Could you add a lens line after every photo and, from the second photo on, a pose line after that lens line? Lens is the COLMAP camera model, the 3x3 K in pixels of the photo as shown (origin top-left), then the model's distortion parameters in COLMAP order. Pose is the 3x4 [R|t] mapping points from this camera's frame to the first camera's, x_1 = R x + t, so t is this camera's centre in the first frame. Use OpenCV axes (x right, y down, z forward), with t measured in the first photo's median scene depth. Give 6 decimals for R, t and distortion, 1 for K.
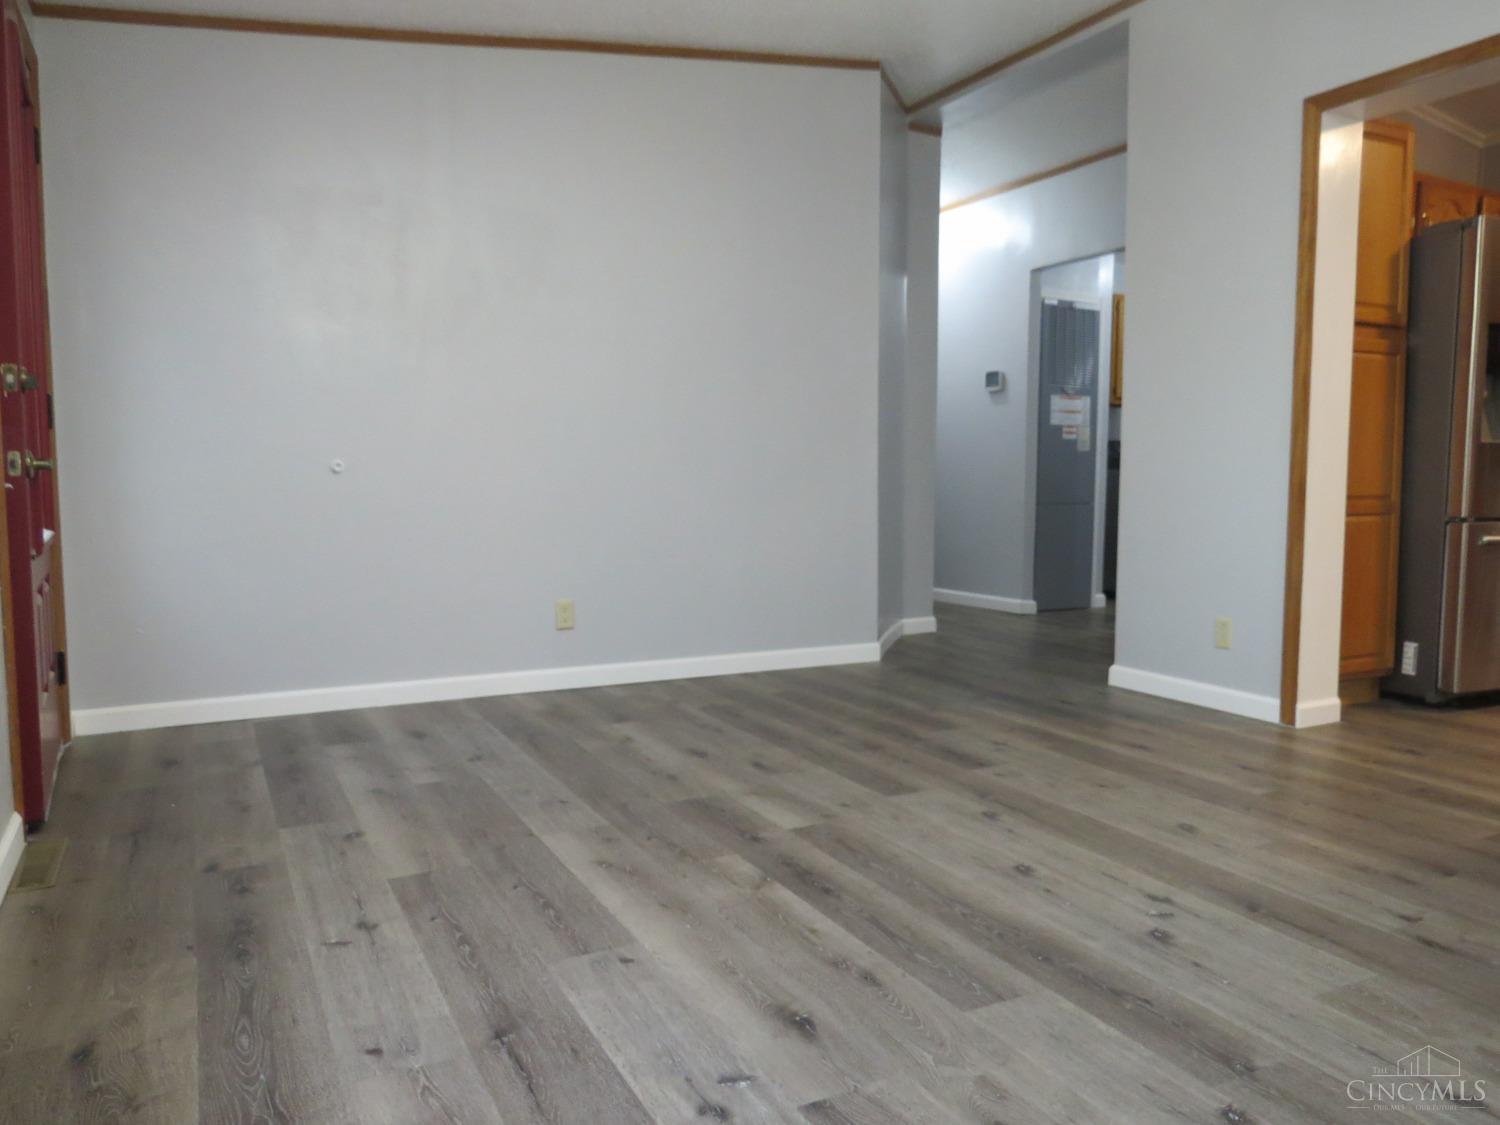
lens RADIAL K [[1072.7, 0, 753.3], [0, 1072.7, 559.8], [0, 0, 1]] dist [-0.022318, 0.006307]
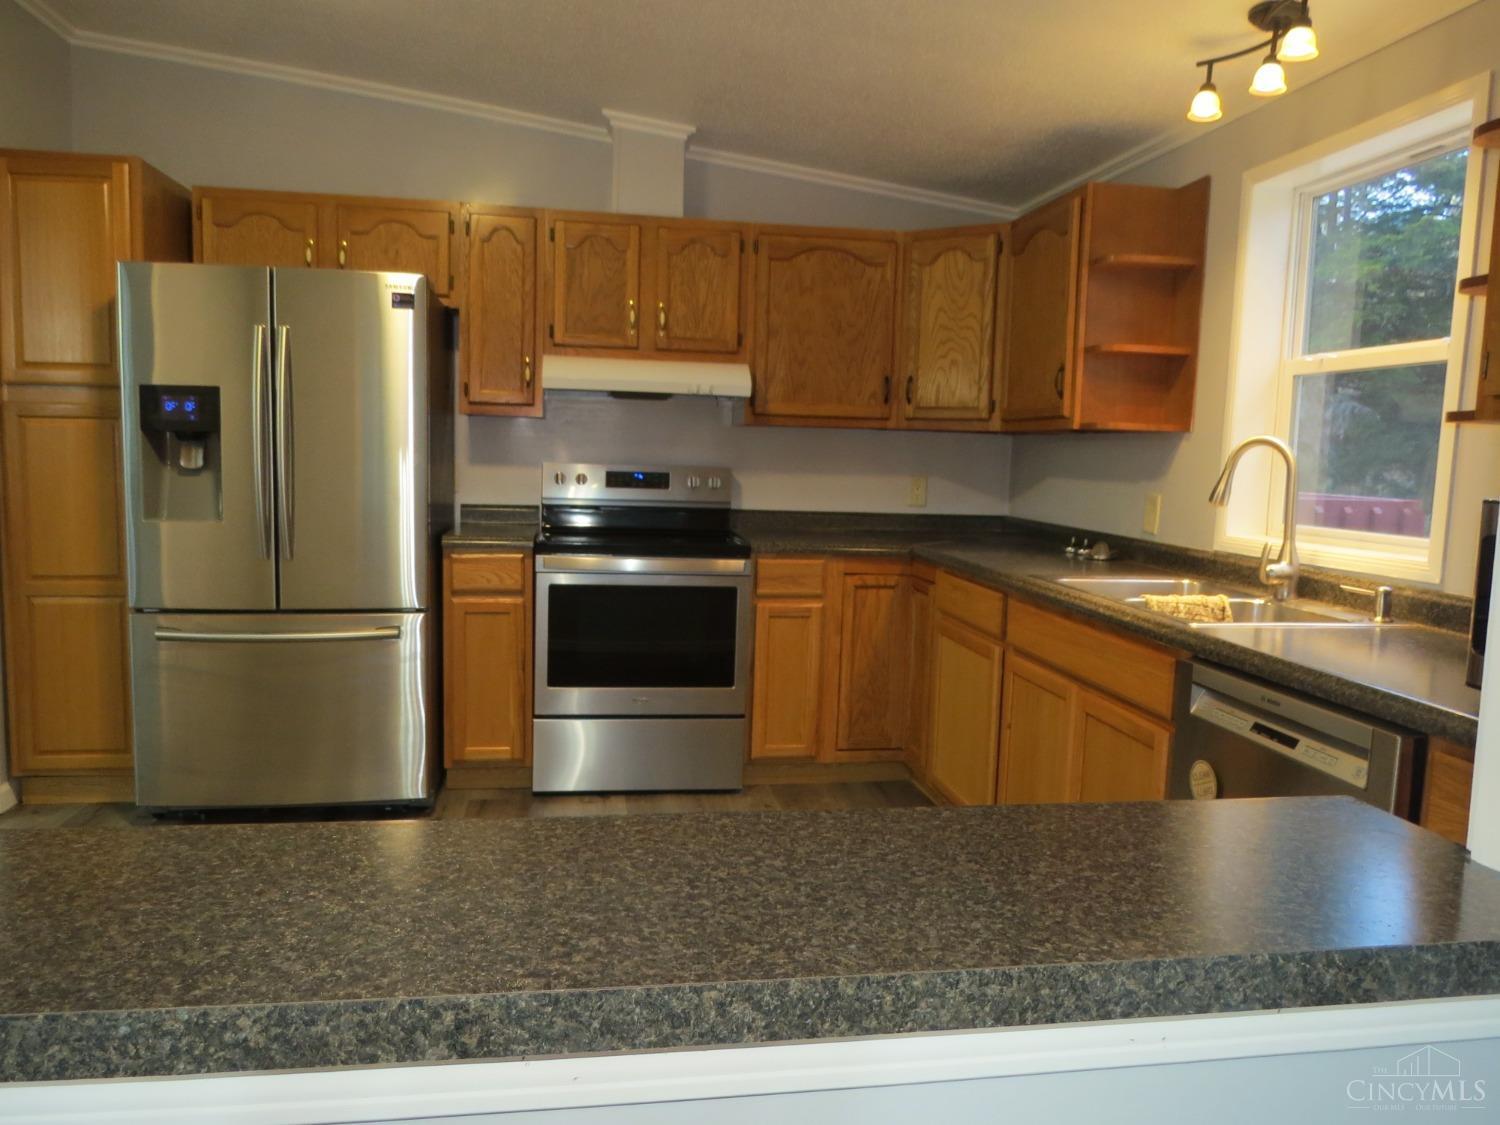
lens RADIAL K [[1072.7, 0, 753.3], [0, 1072.7, 559.8], [0, 0, 1]] dist [-0.022318, 0.006307]
pose [[0.949703, 0.051319, -0.308918, 1.396887], [-0.046048, 0.998643, 0.024336, -0.121505], [0.309747, -0.008887, 0.950777, 0.316140]]
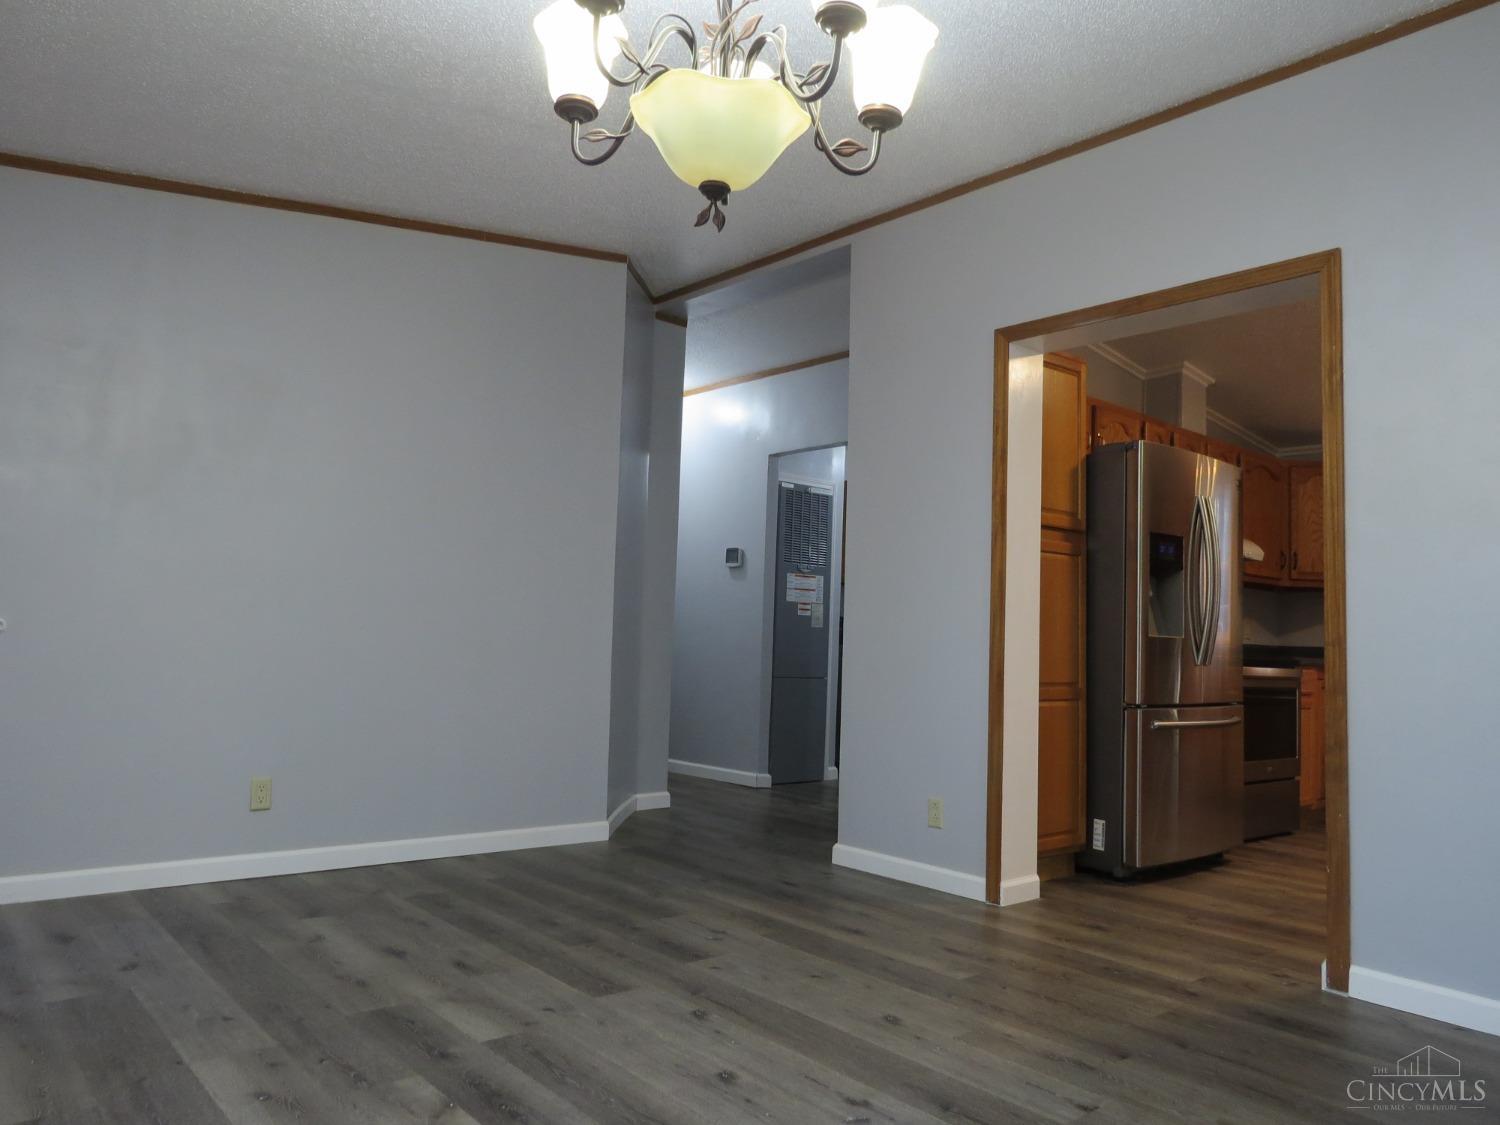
lens RADIAL K [[1072.7, 0, 753.3], [0, 1072.7, 559.8], [0, 0, 1]] dist [-0.022318, 0.006307]
pose [[0.973286, 0.046104, 0.224918, 0.022854], [-0.011504, 0.988193, -0.152783, -0.014530], [-0.229306, 0.146114, 0.962325, -0.000312]]
